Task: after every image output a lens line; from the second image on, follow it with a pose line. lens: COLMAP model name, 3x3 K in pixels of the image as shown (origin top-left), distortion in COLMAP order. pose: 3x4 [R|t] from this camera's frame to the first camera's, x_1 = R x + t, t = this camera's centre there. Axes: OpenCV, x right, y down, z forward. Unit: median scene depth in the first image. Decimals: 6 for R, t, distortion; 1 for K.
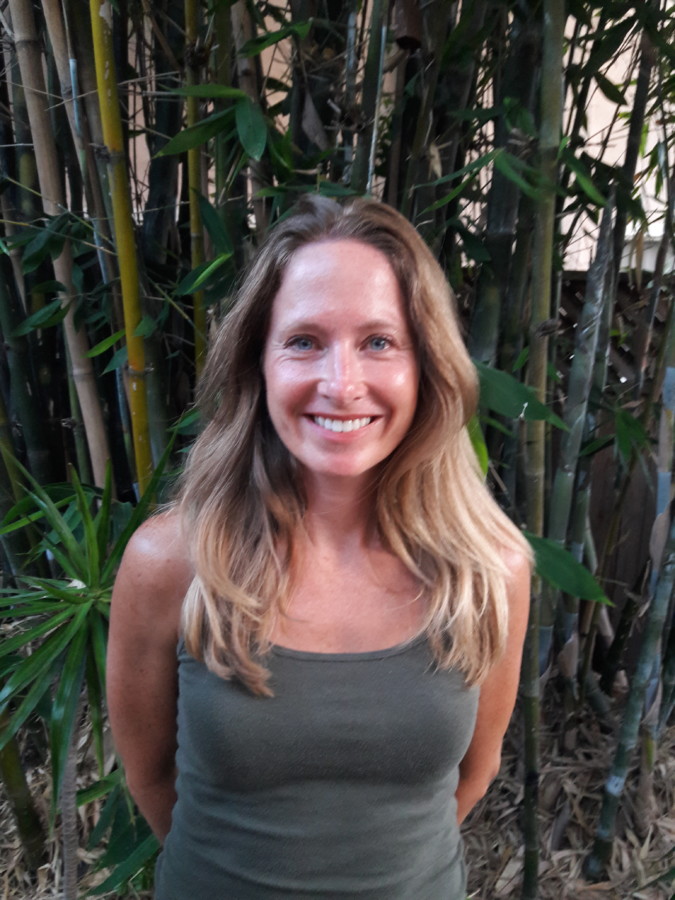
lens RADIAL K [[724.4, 0, 328.0], [0, 724.4, 448.5], [0, 0, 1]] dist [-0.029699, -0.042530]
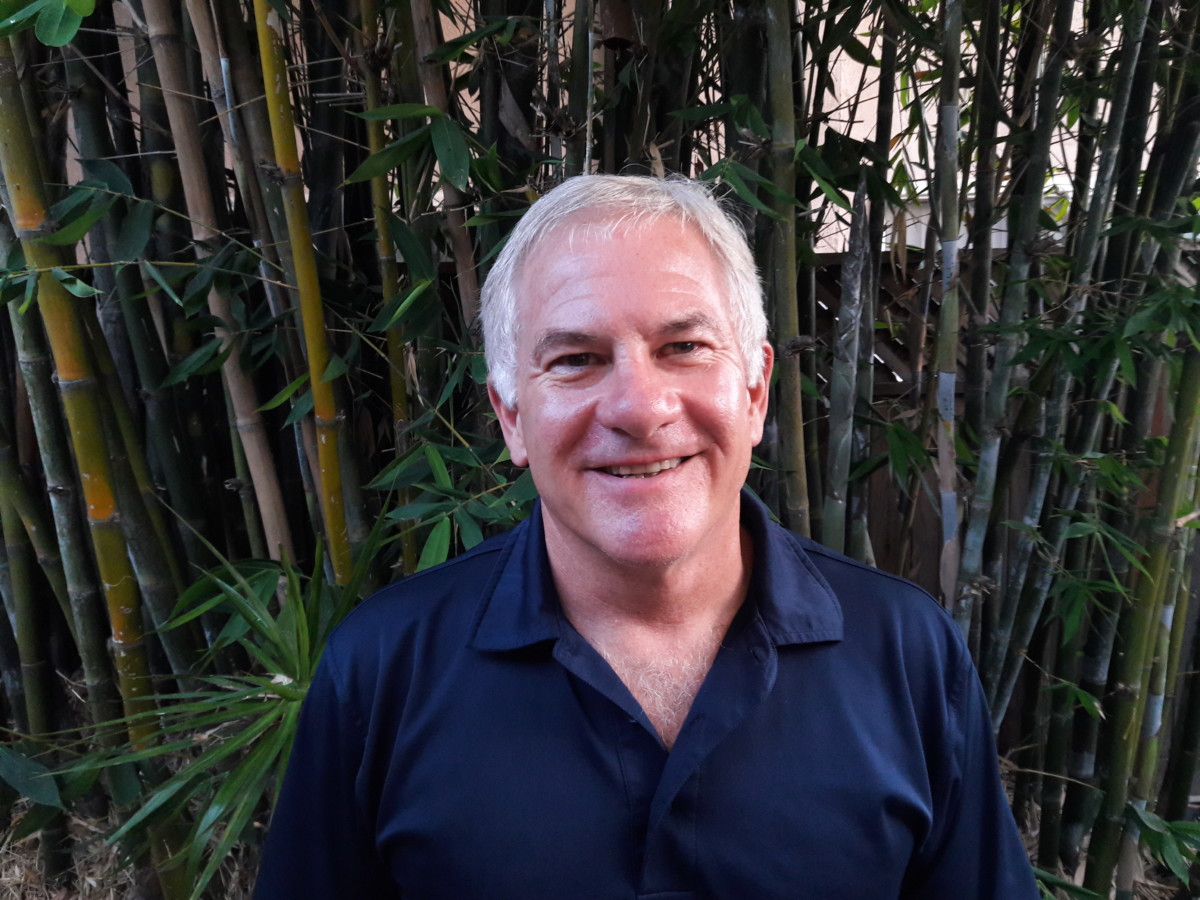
lens RADIAL K [[965.9, 0, 604.6], [0, 965.9, 449.0], [0, 0, 1]] dist [-0.029699, -0.042530]
pose [[0.994916, -0.070727, 0.071687, -0.021178], [0.072599, 0.997076, -0.023846, -0.022286], [-0.069791, 0.028929, 0.997142, -0.129187]]
